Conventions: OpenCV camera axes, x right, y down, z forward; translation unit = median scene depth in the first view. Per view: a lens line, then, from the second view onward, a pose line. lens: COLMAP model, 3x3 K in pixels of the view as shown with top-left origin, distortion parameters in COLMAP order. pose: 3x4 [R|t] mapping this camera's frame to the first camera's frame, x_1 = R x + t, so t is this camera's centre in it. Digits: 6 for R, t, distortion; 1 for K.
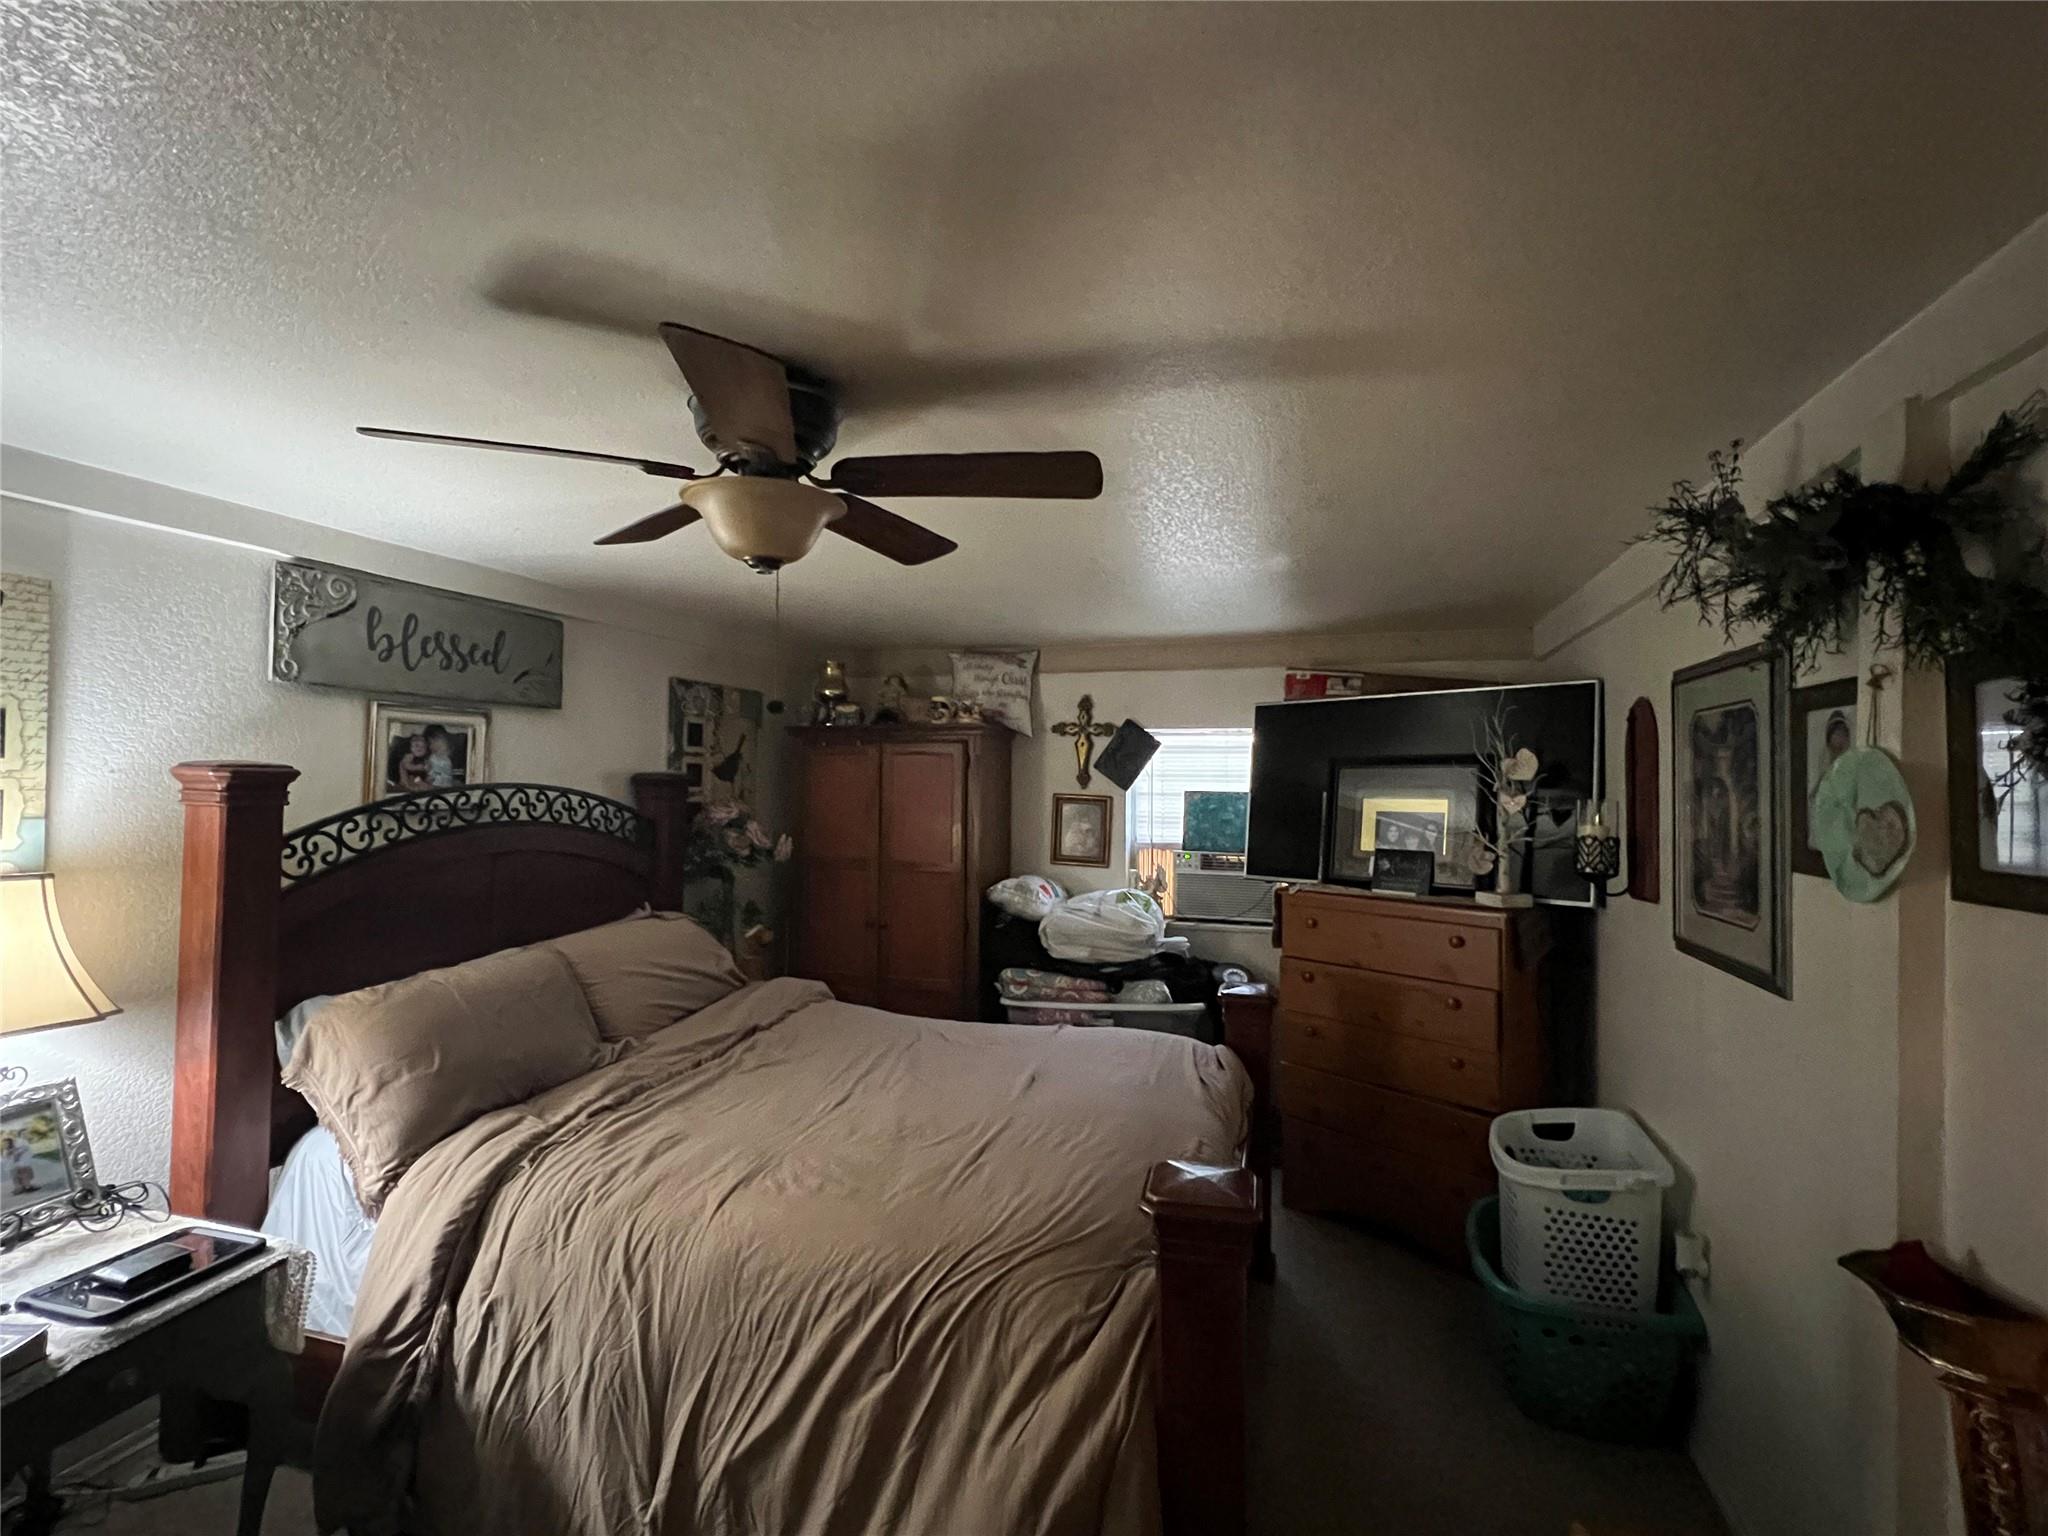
lens RADIAL K [[931.6, 0, 1024.0], [0, 931.6, 768.0], [0, 0, 1]] dist [0.000638, 0.000146]
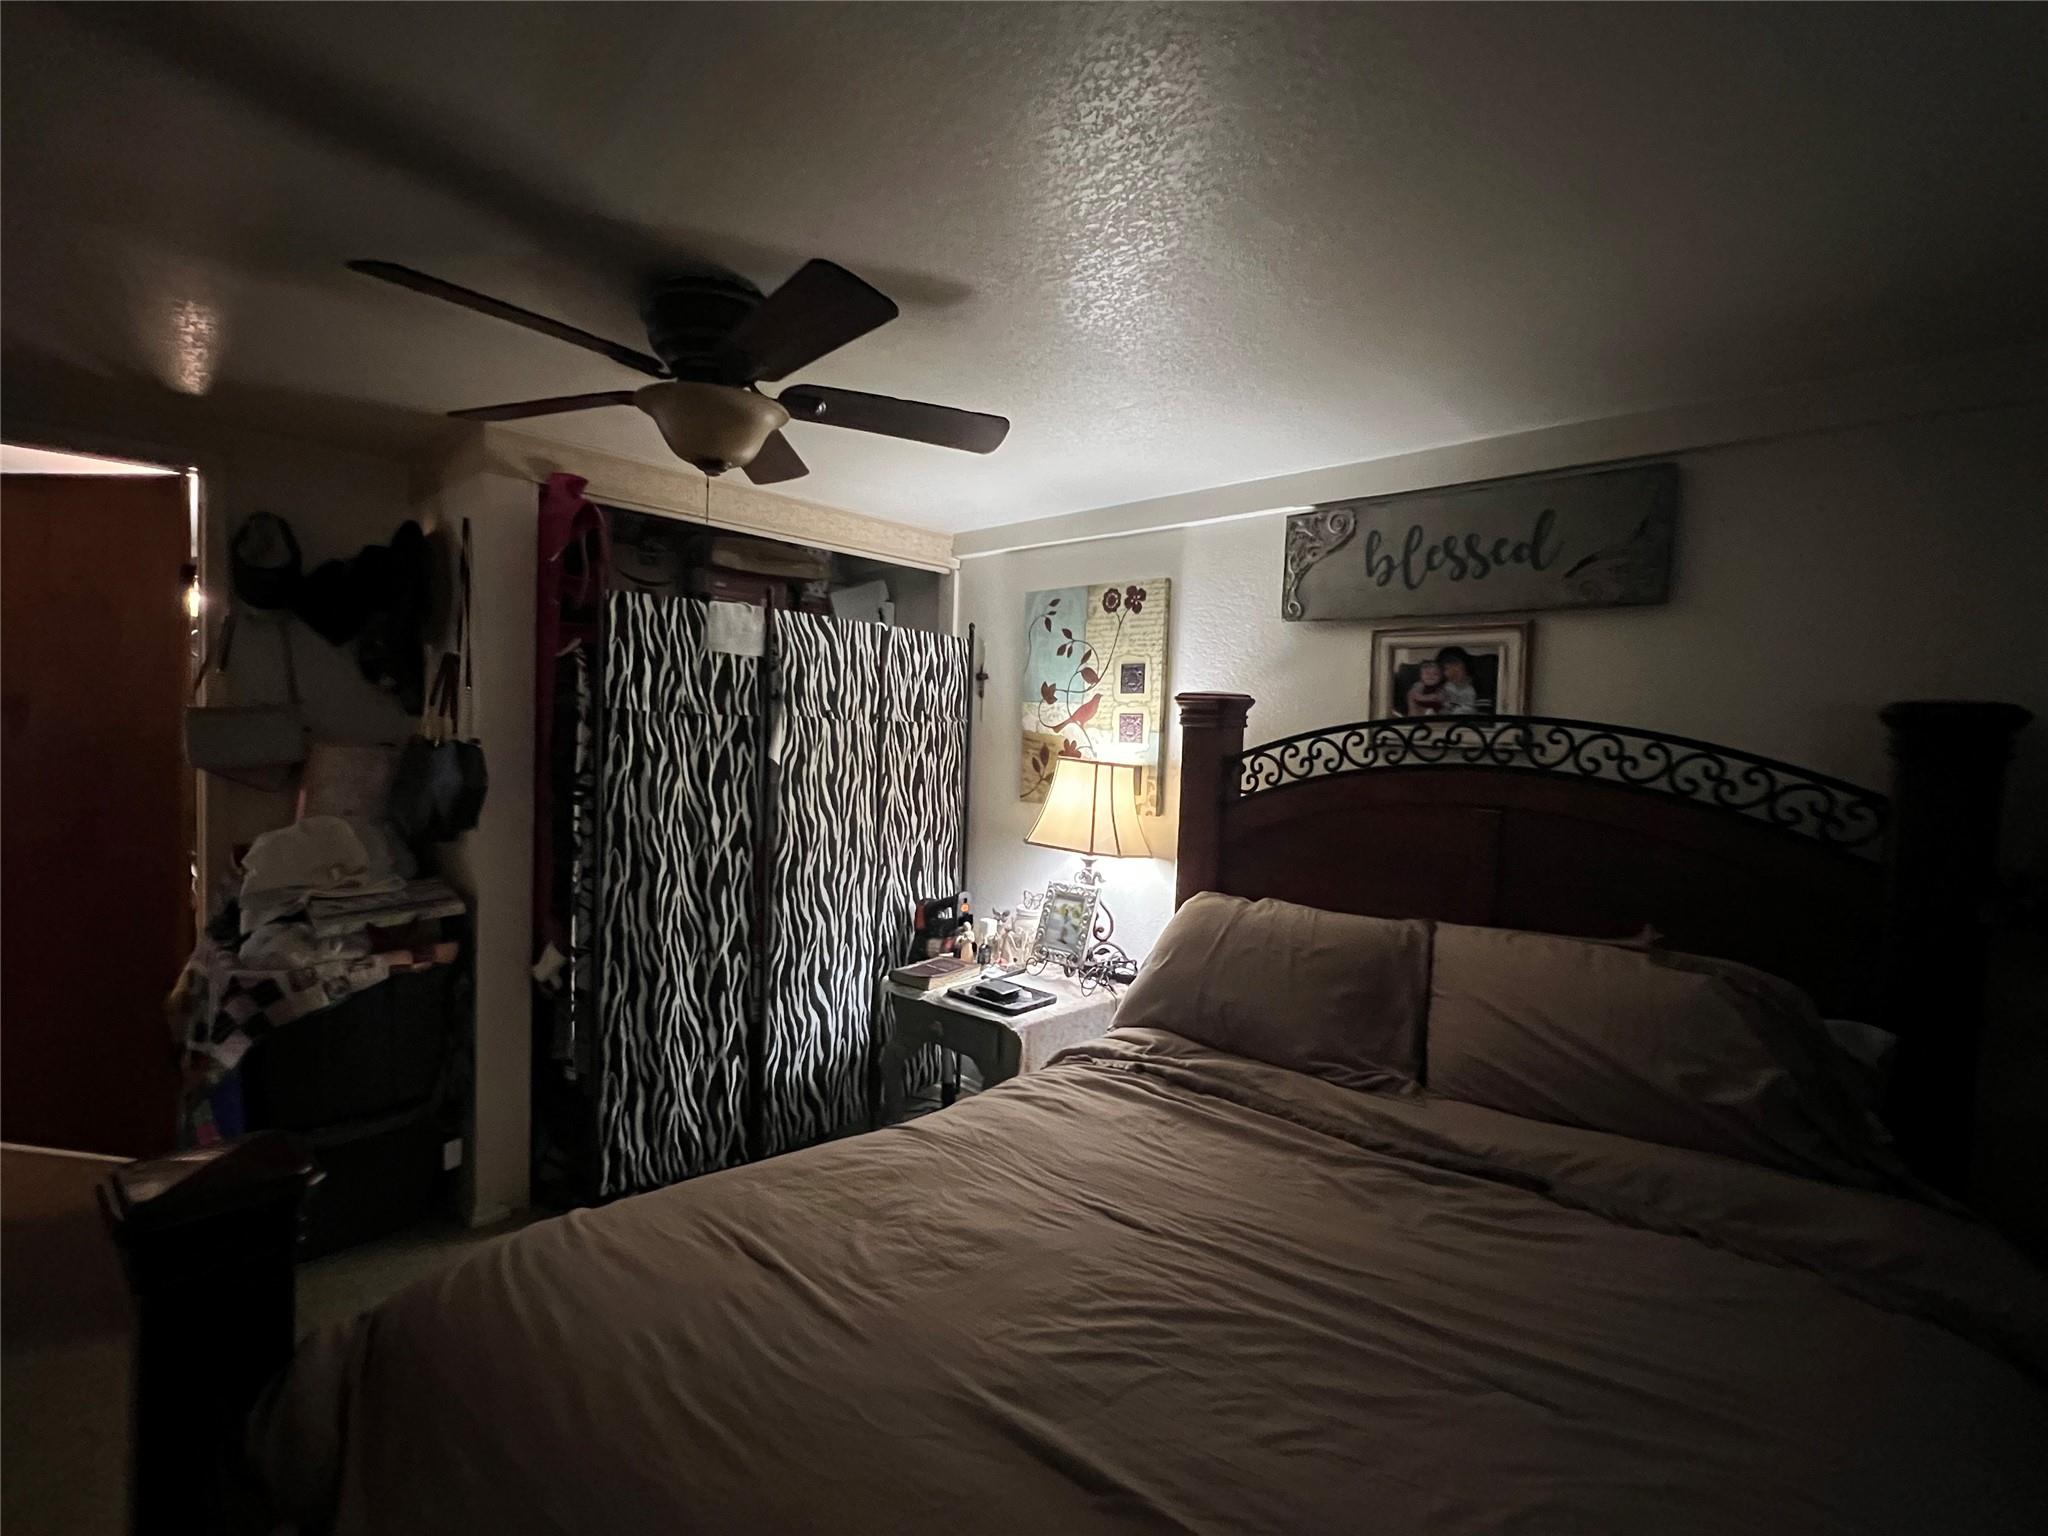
lens RADIAL K [[931.6, 0, 1024.0], [0, 931.6, 768.0], [0, 0, 1]] dist [0.000638, 0.000146]
pose [[-0.449826, 0.018296, -0.892929, 0.323391], [-0.028703, 0.998978, 0.034928, 0.047985], [0.892655, 0.041341, -0.448840, 1.094669]]
